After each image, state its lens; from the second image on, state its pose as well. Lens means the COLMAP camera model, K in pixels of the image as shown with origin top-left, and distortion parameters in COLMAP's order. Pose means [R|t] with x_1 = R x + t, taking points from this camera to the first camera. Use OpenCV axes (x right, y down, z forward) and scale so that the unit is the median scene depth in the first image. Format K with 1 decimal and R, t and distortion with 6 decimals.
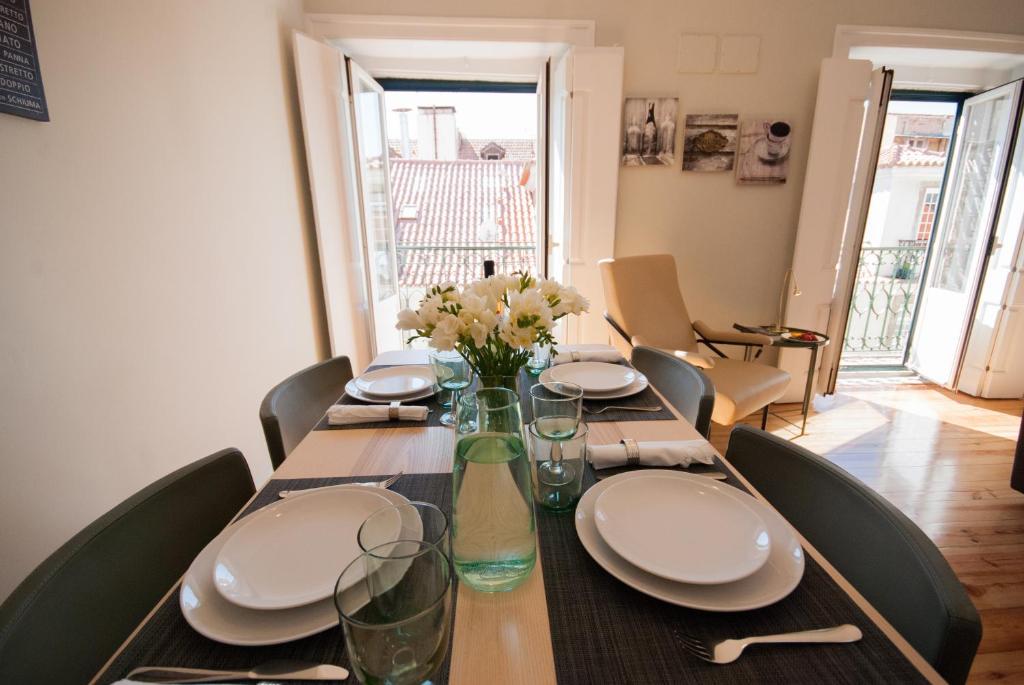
lens RADIAL K [[448.5, 0, 512.4], [0, 448.5, 349.5], [0, 0, 1]] dist [-0.002520, -0.002045]
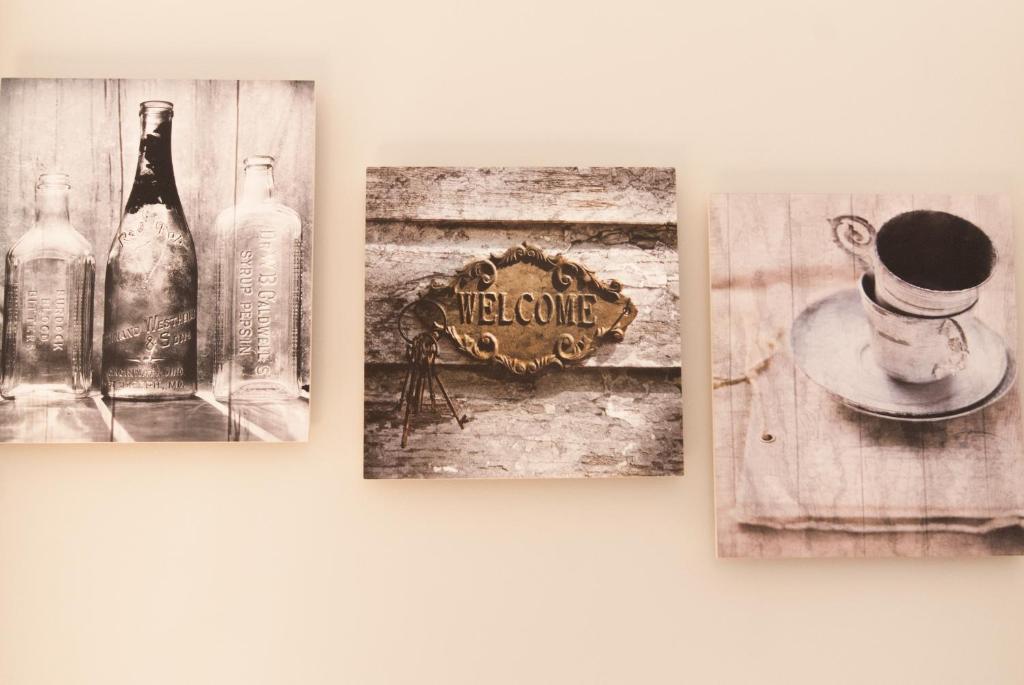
lens RADIAL K [[448.5, 0, 515.3], [0, 448.5, 342.9], [0, 0, 1]] dist [-0.002520, -0.002045]
pose [[0.999573, 0.012293, -0.026511, 0.438437], [-0.020105, 0.947661, -0.318645, -0.396605], [0.021206, 0.319042, 0.947503, 0.838061]]
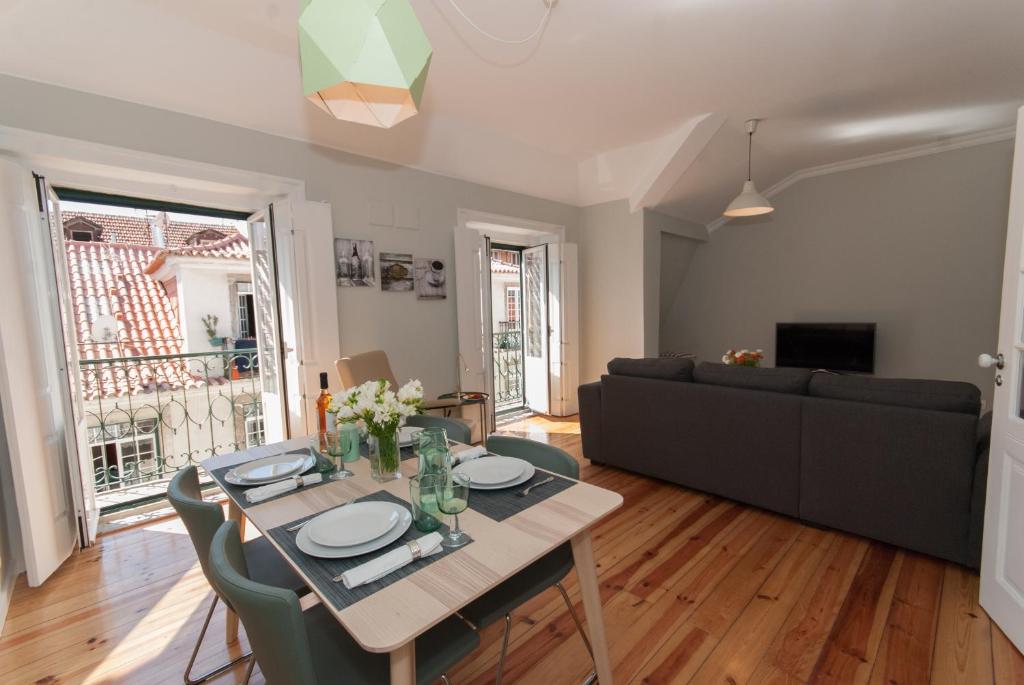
lens RADIAL K [[448.5, 0, 512.8], [0, 448.5, 345.9], [0, 0, 1]] dist [-0.002520, -0.002045]
pose [[0.740187, -0.070673, 0.668676, -0.255894], [0.197072, 0.973592, -0.115248, 0.004763], [-0.642873, 0.217083, 0.734568, -0.231999]]
